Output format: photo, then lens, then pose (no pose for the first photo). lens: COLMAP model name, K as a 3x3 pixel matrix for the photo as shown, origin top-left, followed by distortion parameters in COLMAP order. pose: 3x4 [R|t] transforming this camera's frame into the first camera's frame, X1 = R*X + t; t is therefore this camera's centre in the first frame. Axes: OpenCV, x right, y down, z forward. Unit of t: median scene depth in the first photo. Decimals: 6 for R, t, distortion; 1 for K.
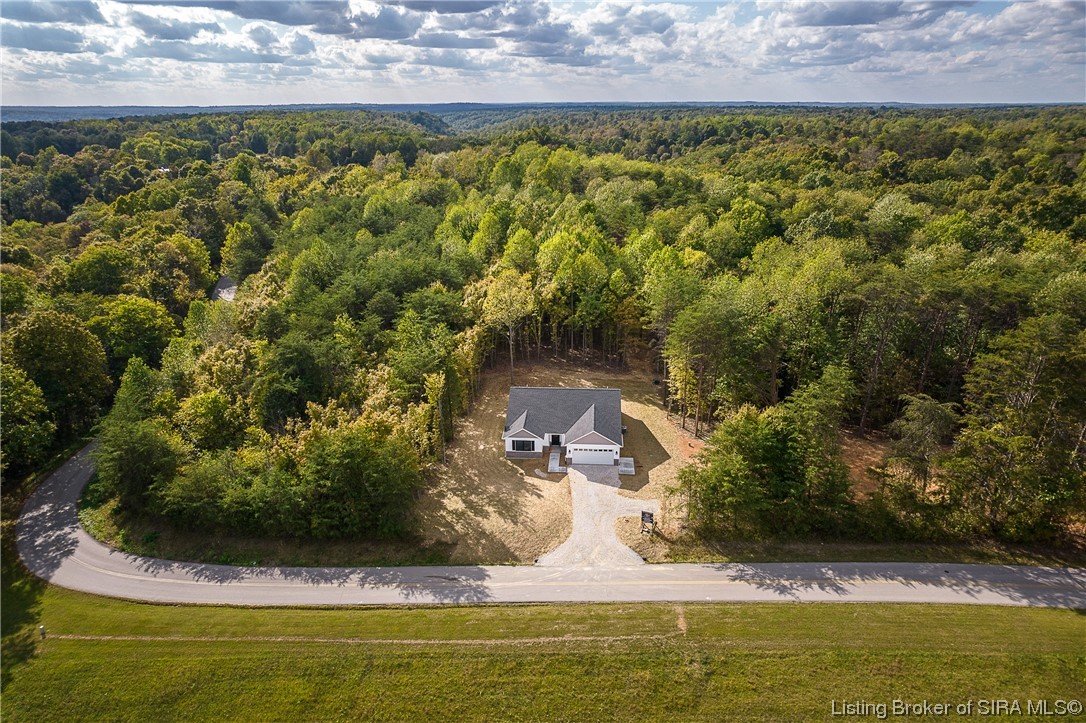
lens RADIAL K [[694.3, 0, 528.1], [0, 694.3, 386.4], [0, 0, 1]] dist [-0.072360, 0.059461]
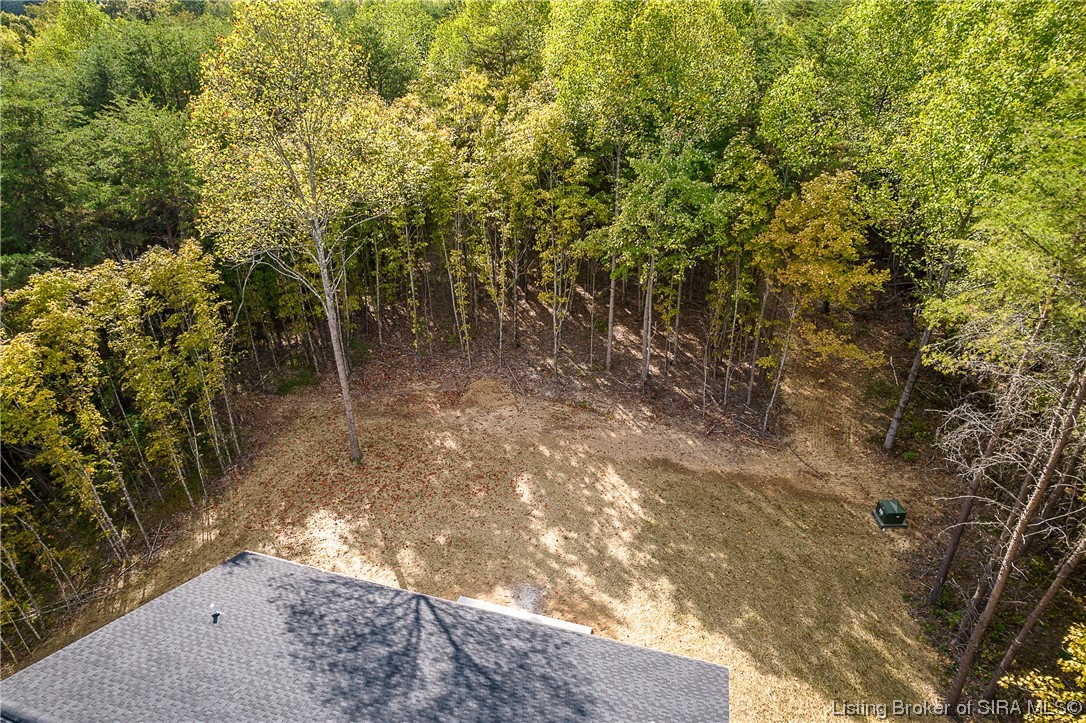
lens RADIAL K [[694.3, 0, 545.2], [0, 694.3, 362.1], [0, 0, 1]] dist [-0.072360, 0.059461]
pose [[0.981763, 0.114197, -0.151990, 0.112077], [-0.096520, 0.988191, 0.119010, -0.101256], [0.163785, -0.102169, 0.981191, 0.910873]]
